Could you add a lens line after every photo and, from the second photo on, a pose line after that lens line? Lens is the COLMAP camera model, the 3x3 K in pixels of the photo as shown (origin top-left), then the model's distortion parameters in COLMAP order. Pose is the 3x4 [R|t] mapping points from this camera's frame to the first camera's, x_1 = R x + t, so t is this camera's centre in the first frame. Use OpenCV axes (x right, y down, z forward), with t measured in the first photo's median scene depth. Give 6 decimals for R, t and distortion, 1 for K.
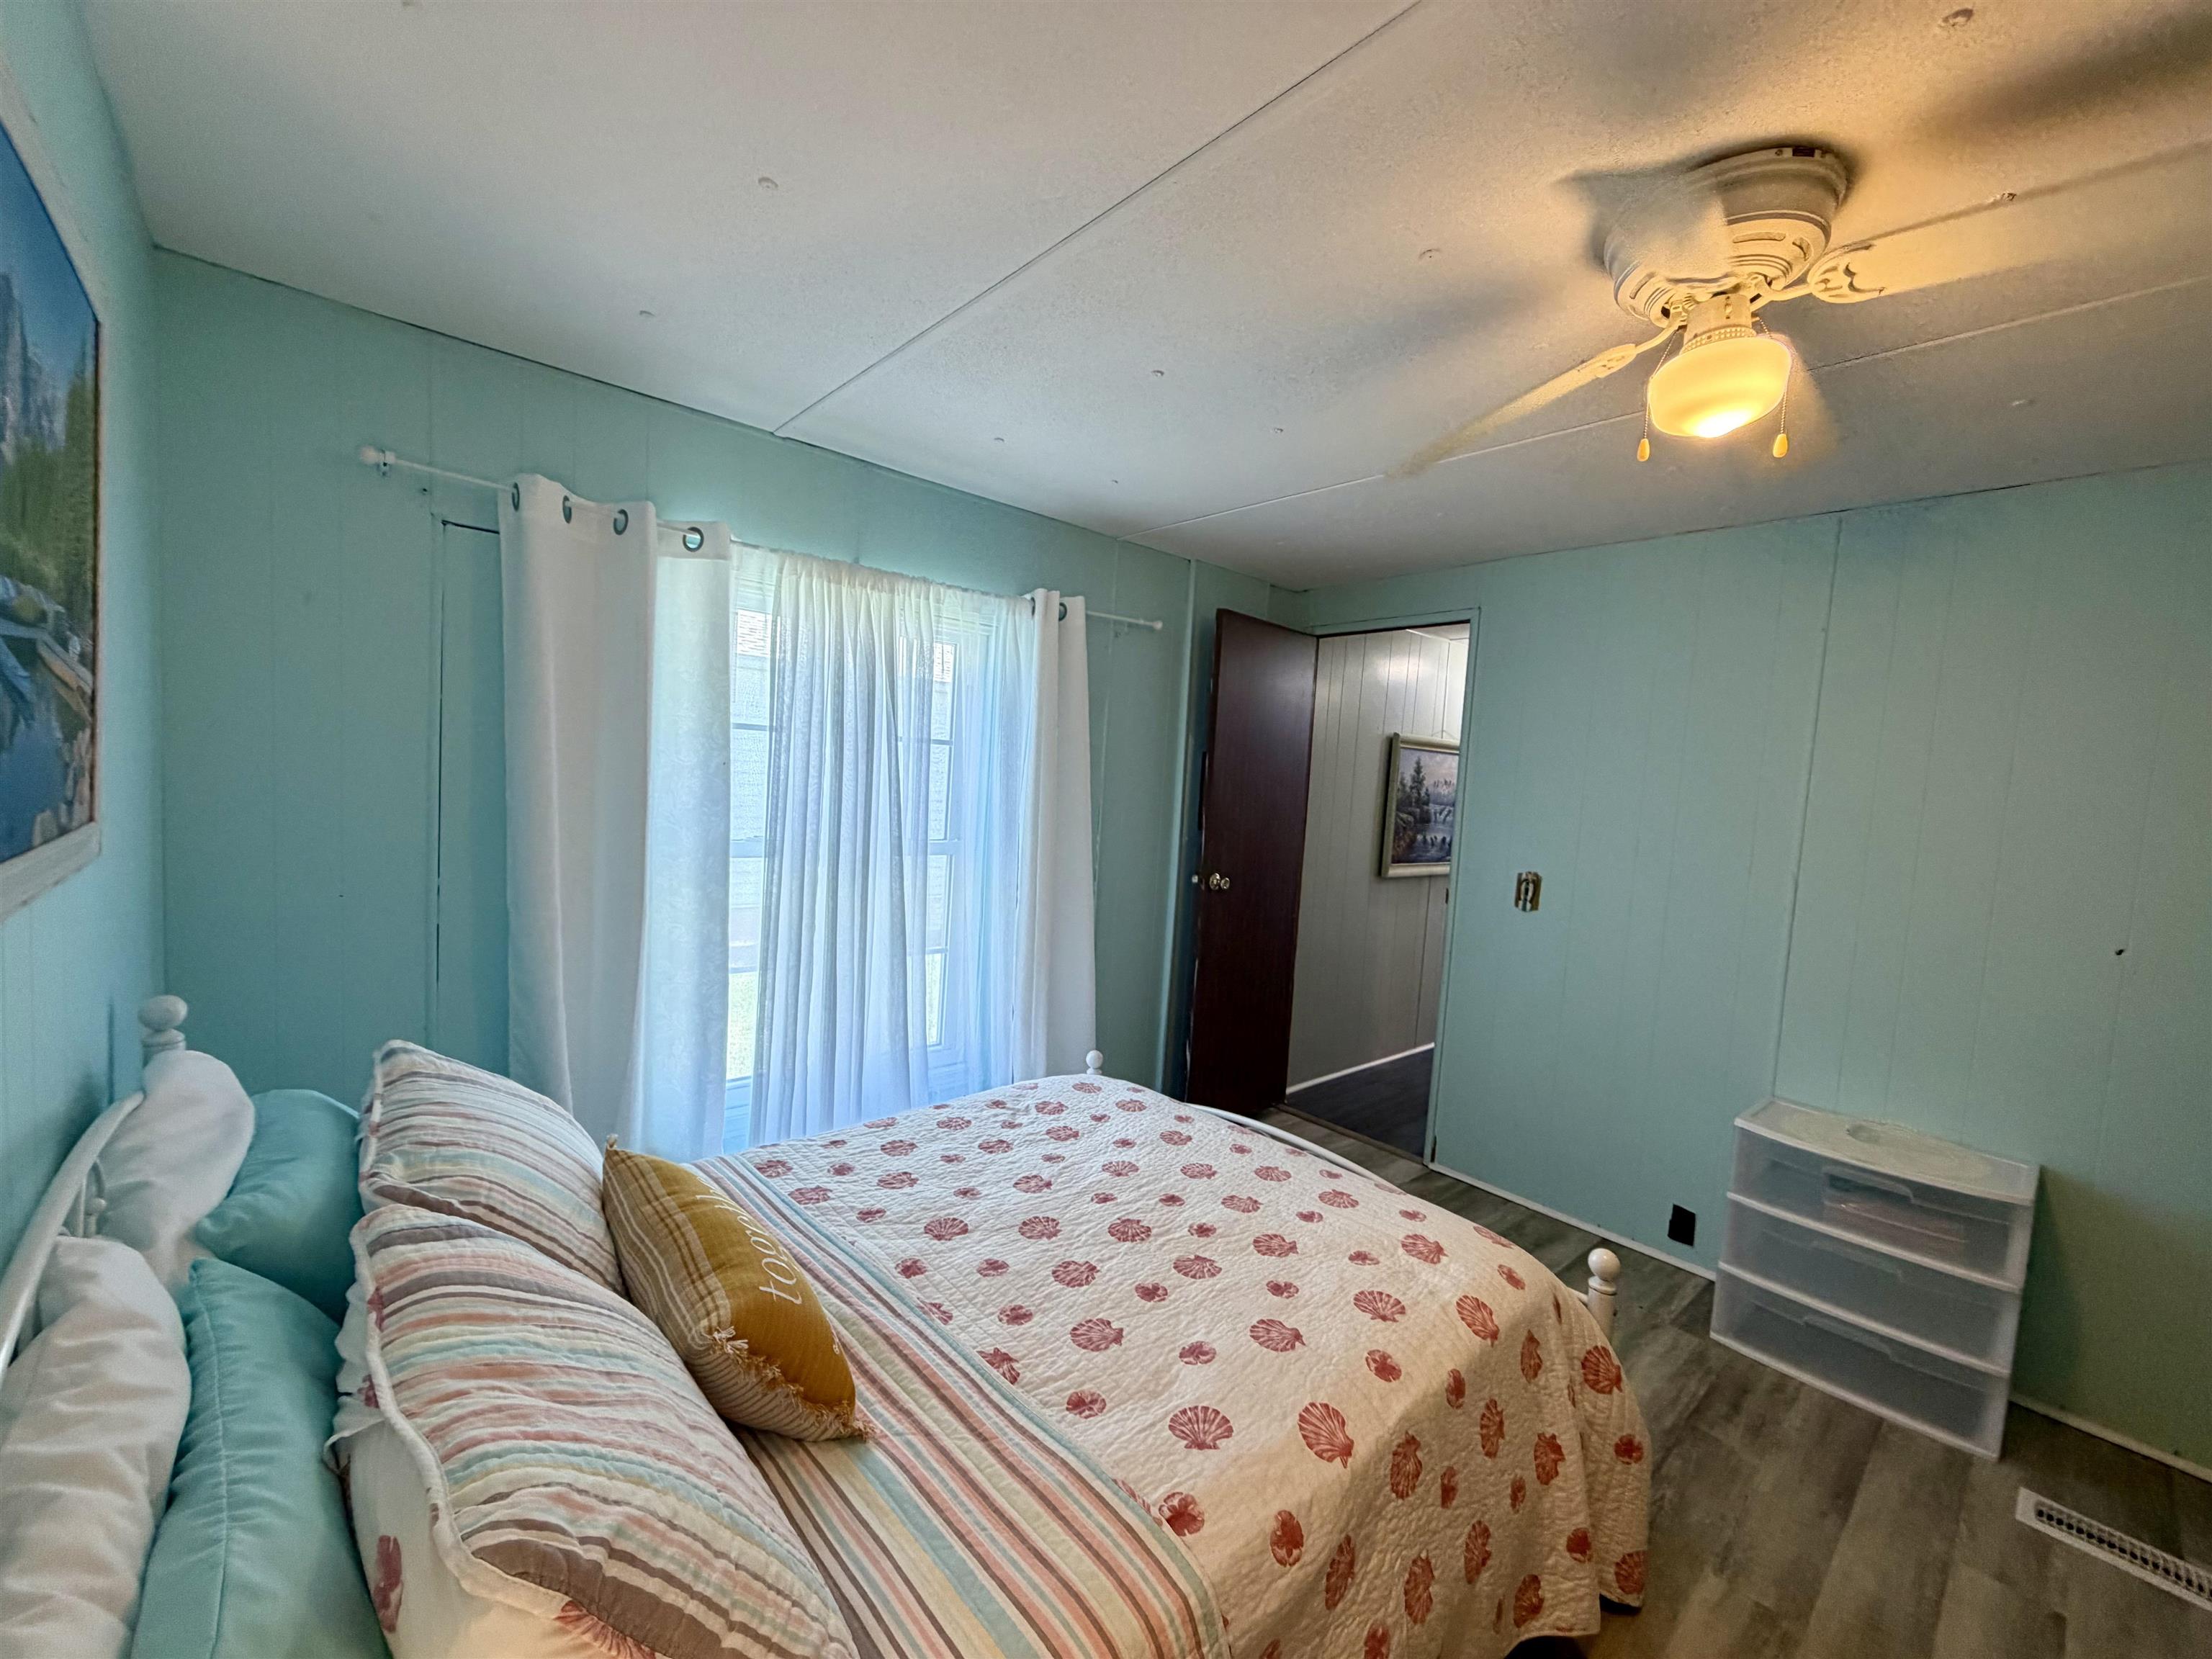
lens RADIAL K [[880.0, 0, 1103.0], [0, 880.0, 832.7], [0, 0, 1]] dist [0.001005, -0.000219]
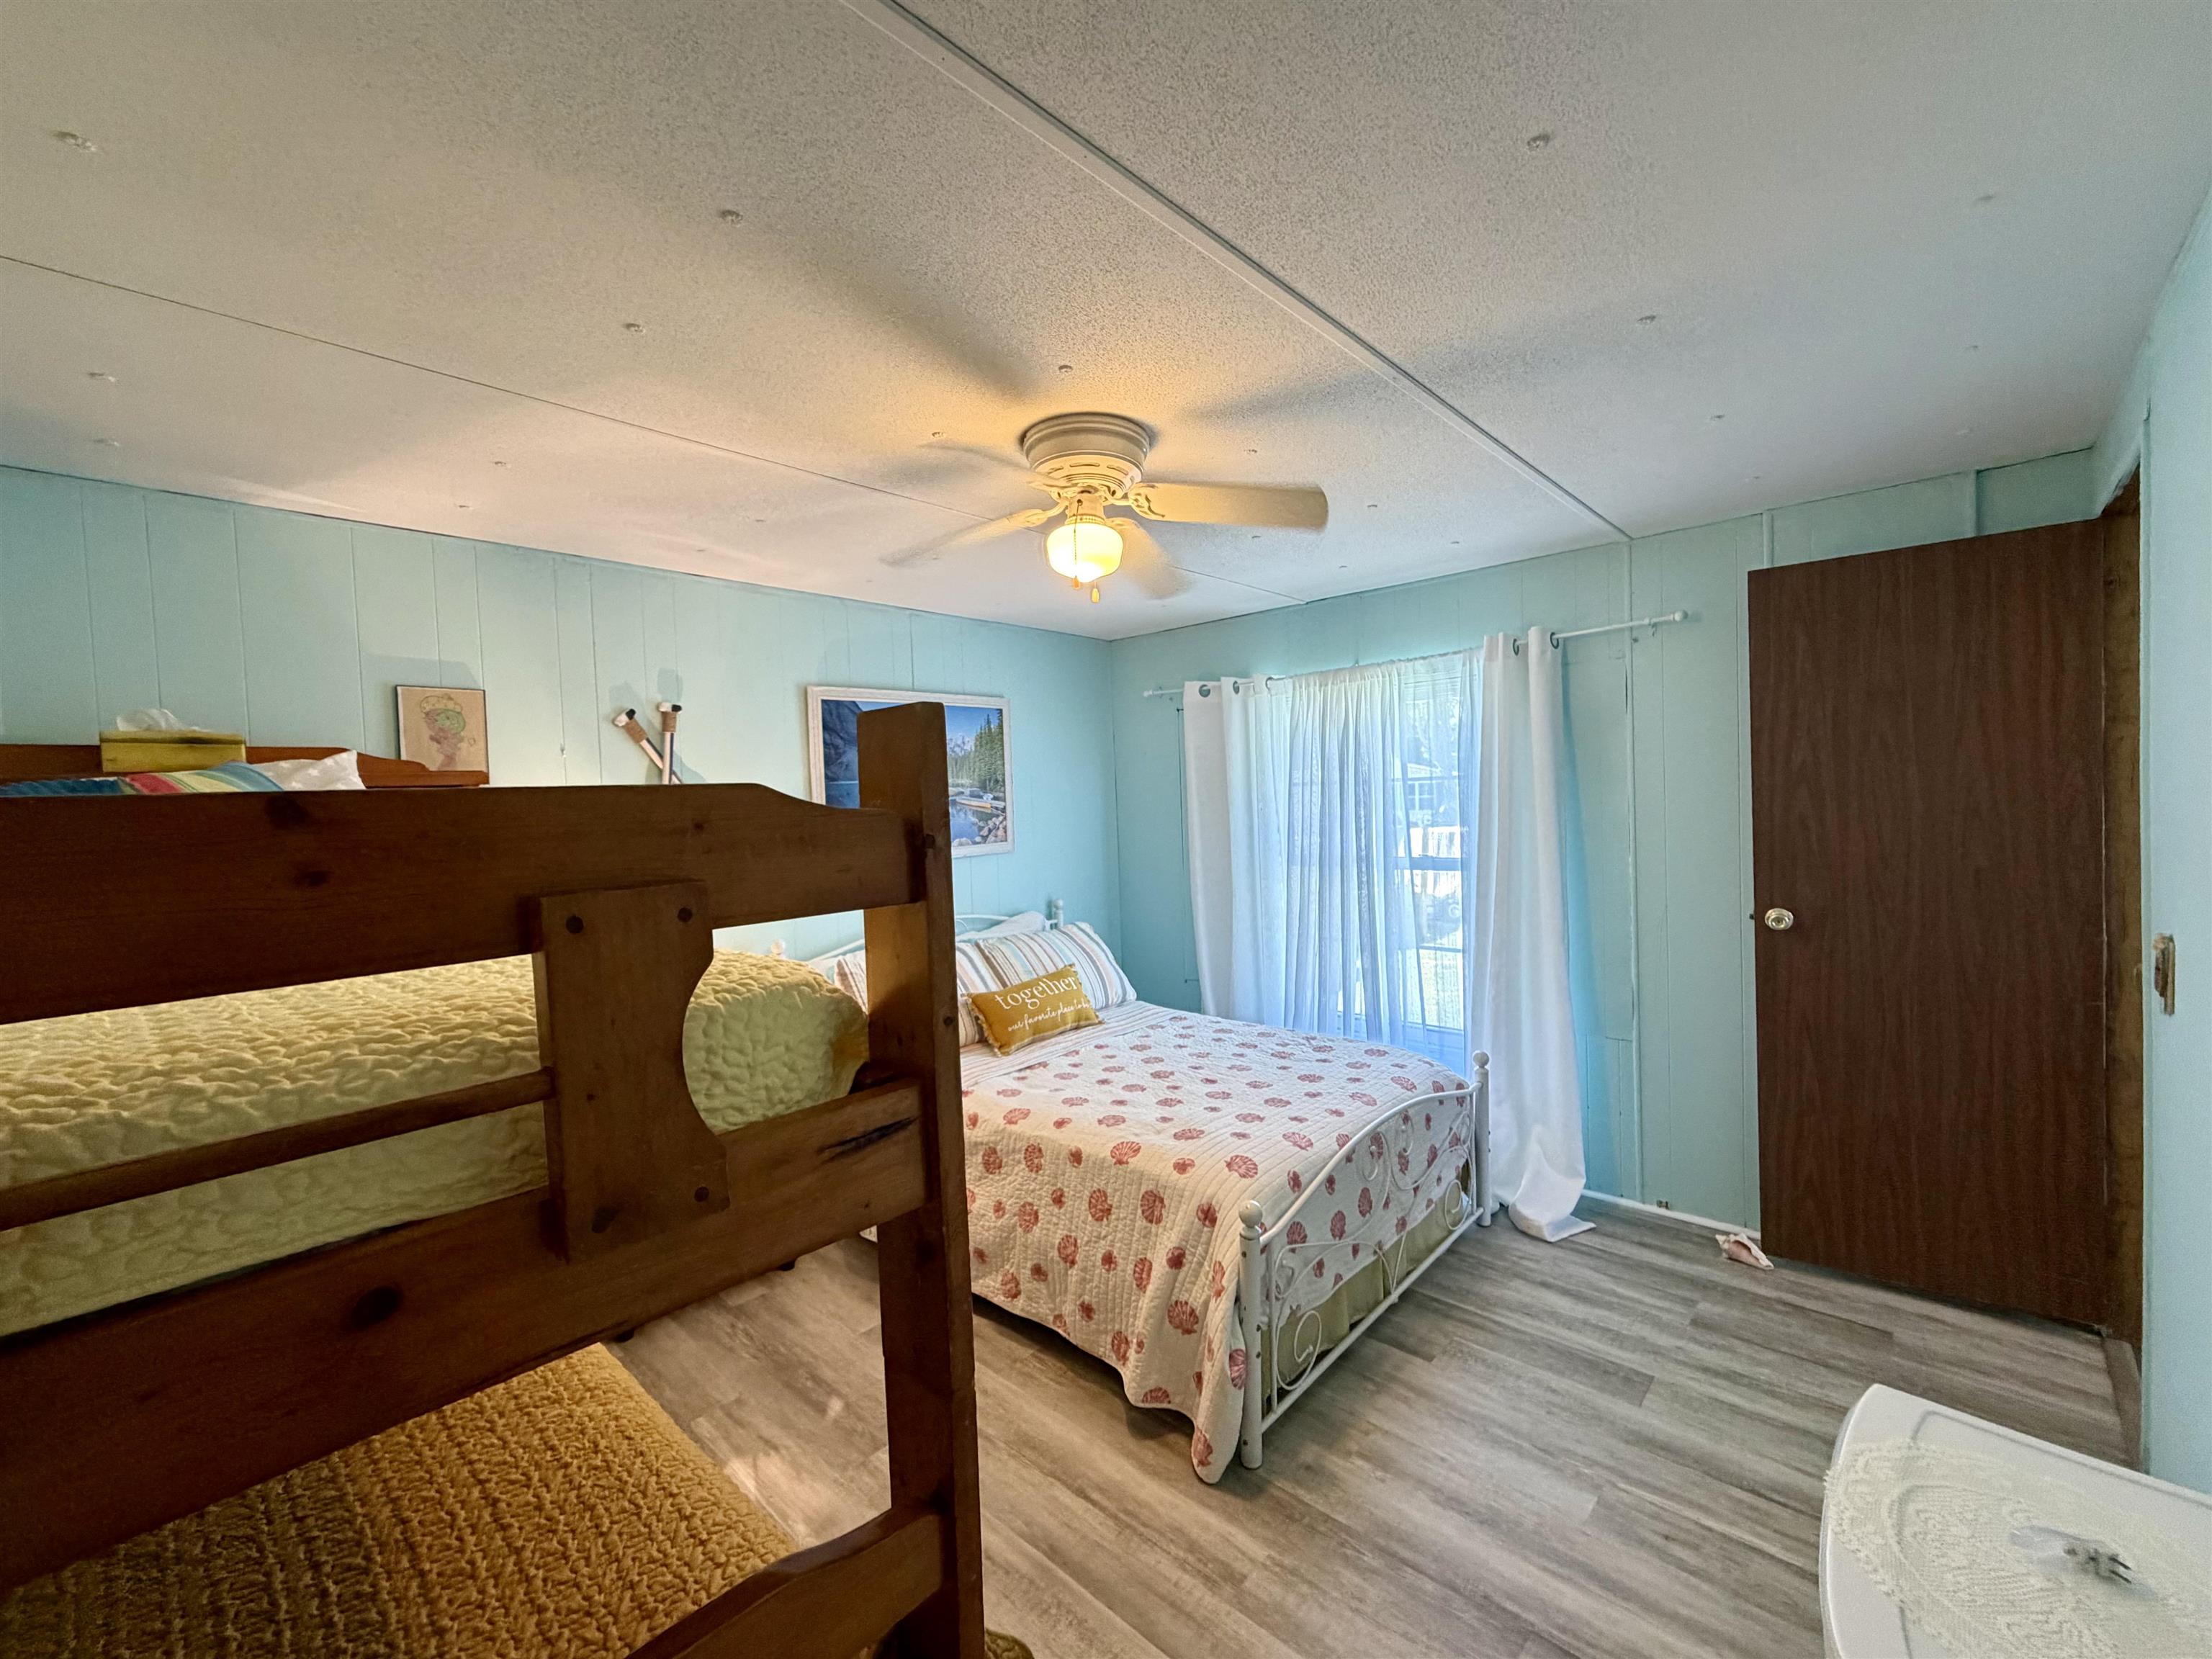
lens RADIAL K [[903.3, 0, 1106.0], [0, 903.3, 829.5], [0, 0, 1]] dist [-0.000523, -0.000092]
pose [[0.098920, -0.028051, -0.994700, 1.653326], [-0.020745, 0.999327, -0.030245, 0.026168], [0.994879, 0.023627, 0.098272, 0.649334]]
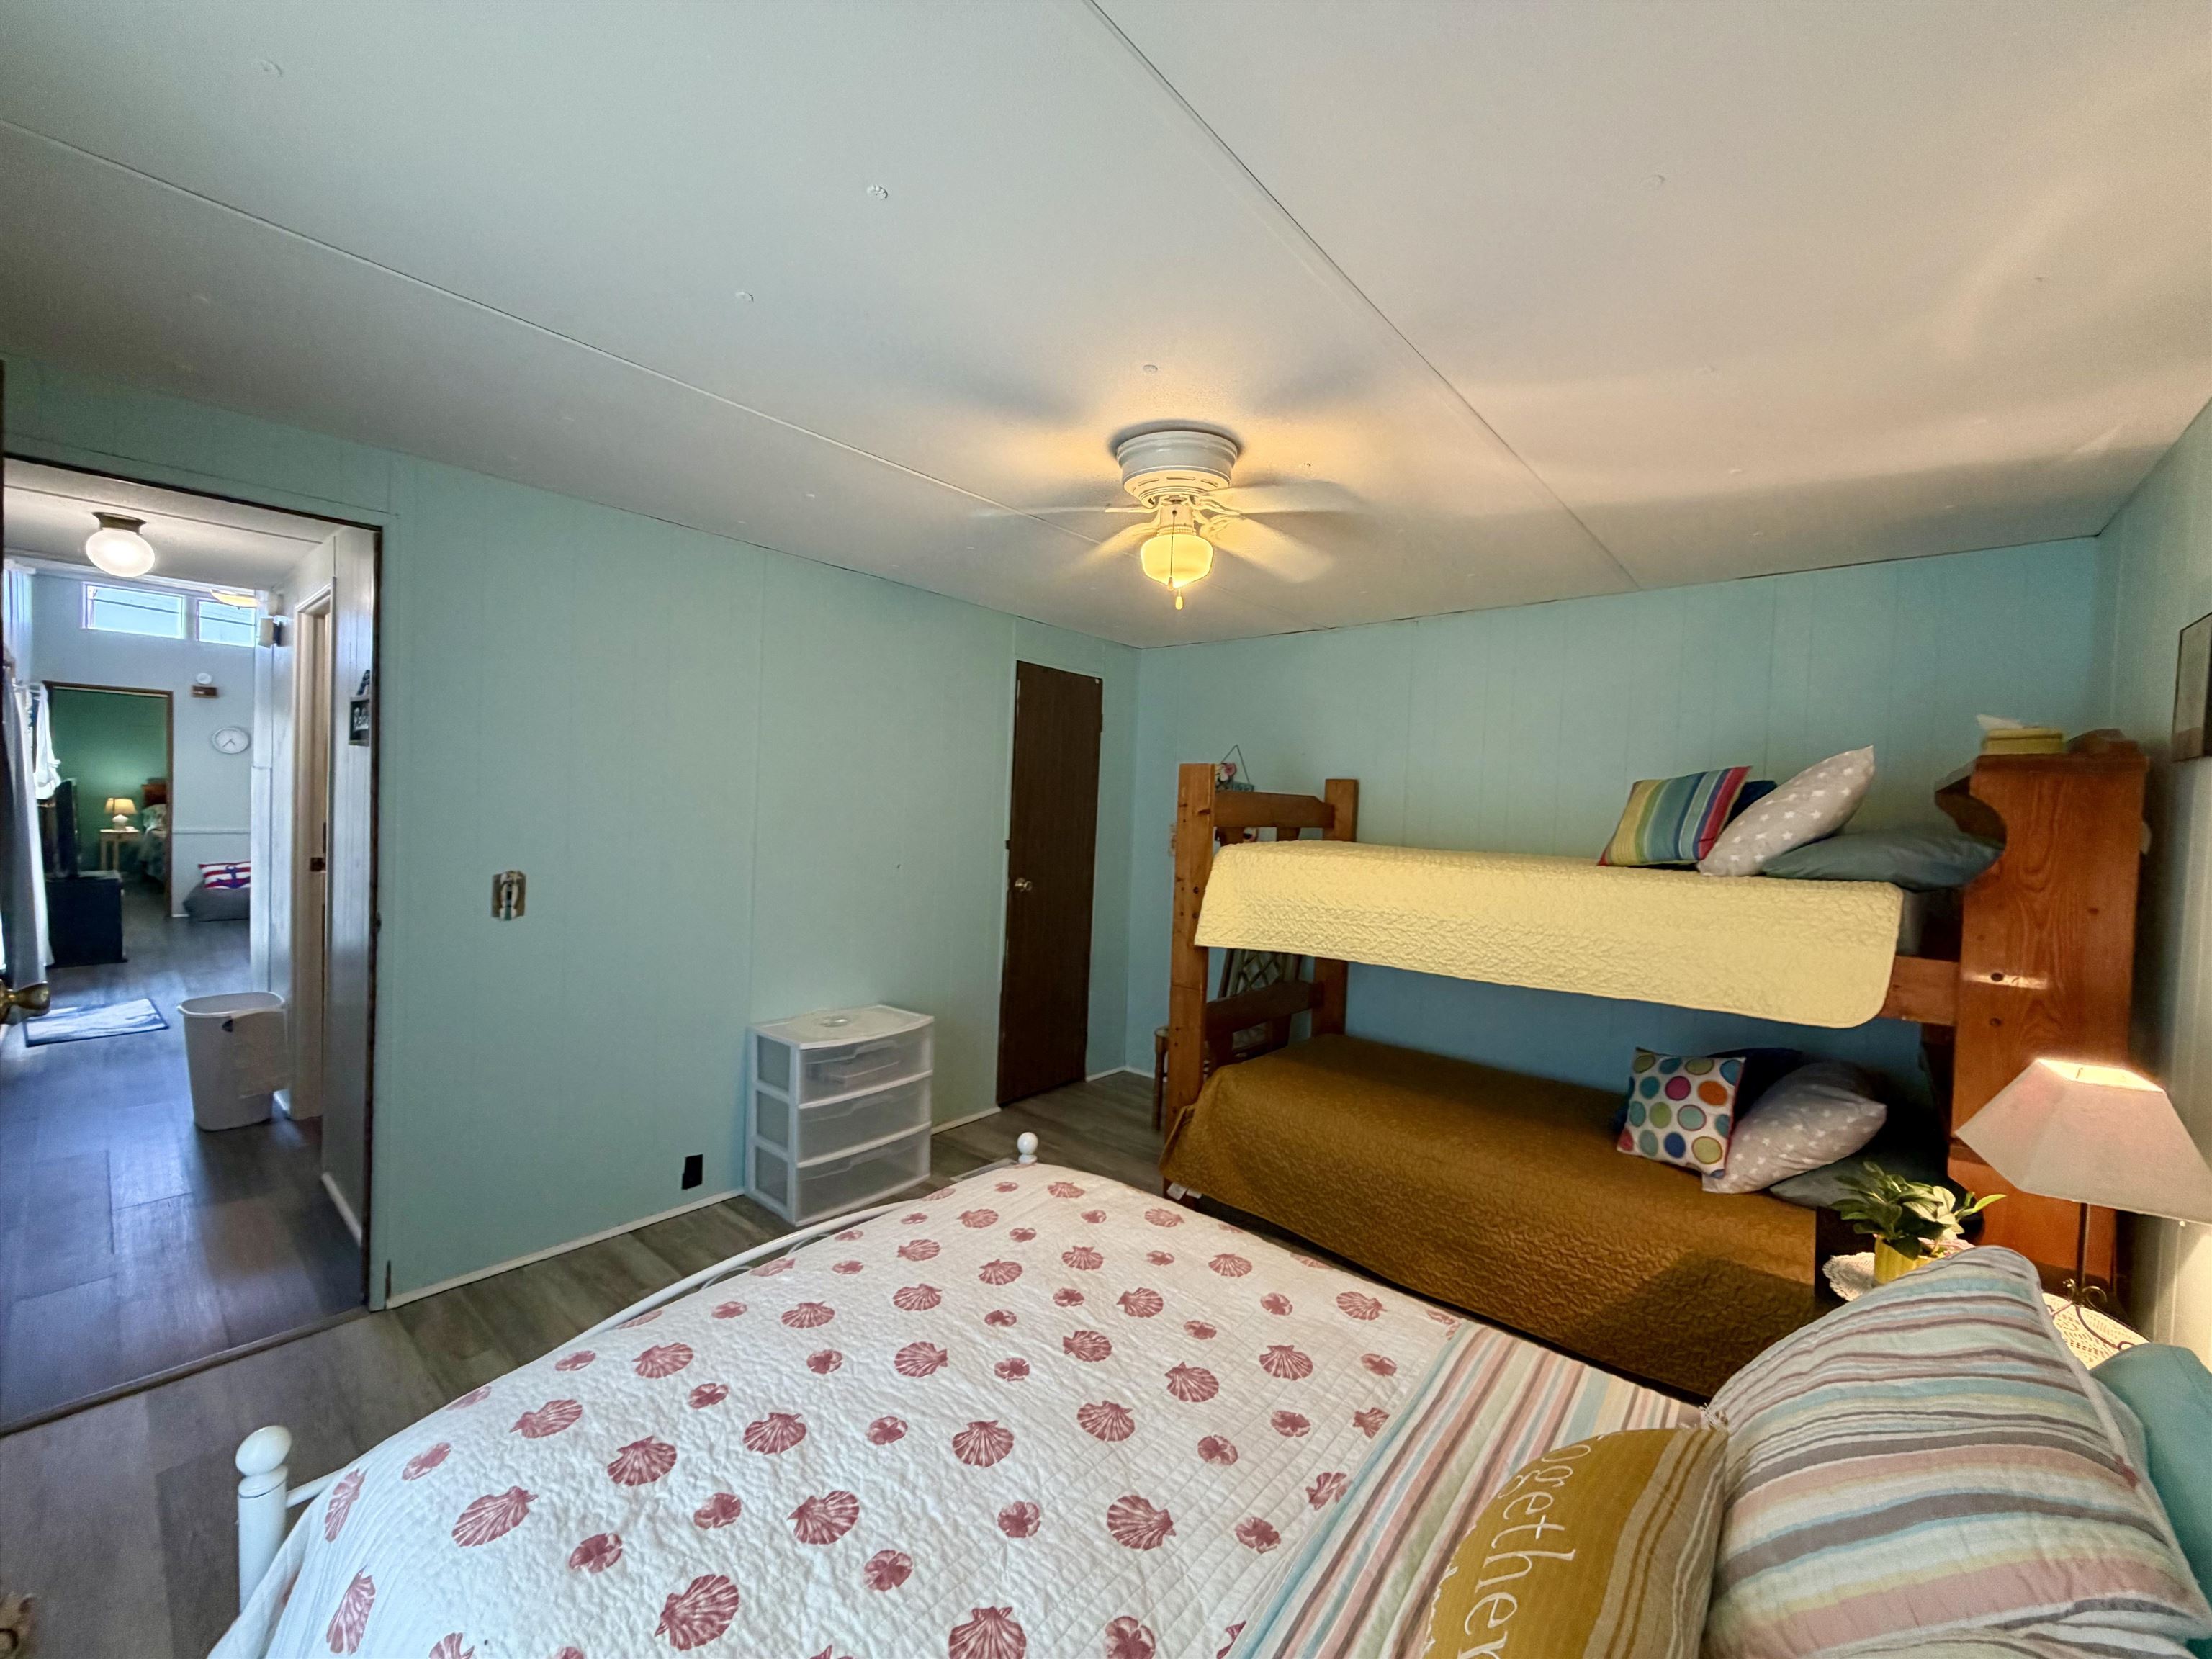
lens RADIAL K [[880.0, 0, 1103.0], [0, 880.0, 832.7], [0, 0, 1]] dist [0.001005, -0.000219]
pose [[-0.134483, -0.099310, 0.985927, -0.701311], [0.015971, 0.994619, 0.102364, -0.117745], [-0.990787, 0.029513, -0.132174, 0.998800]]
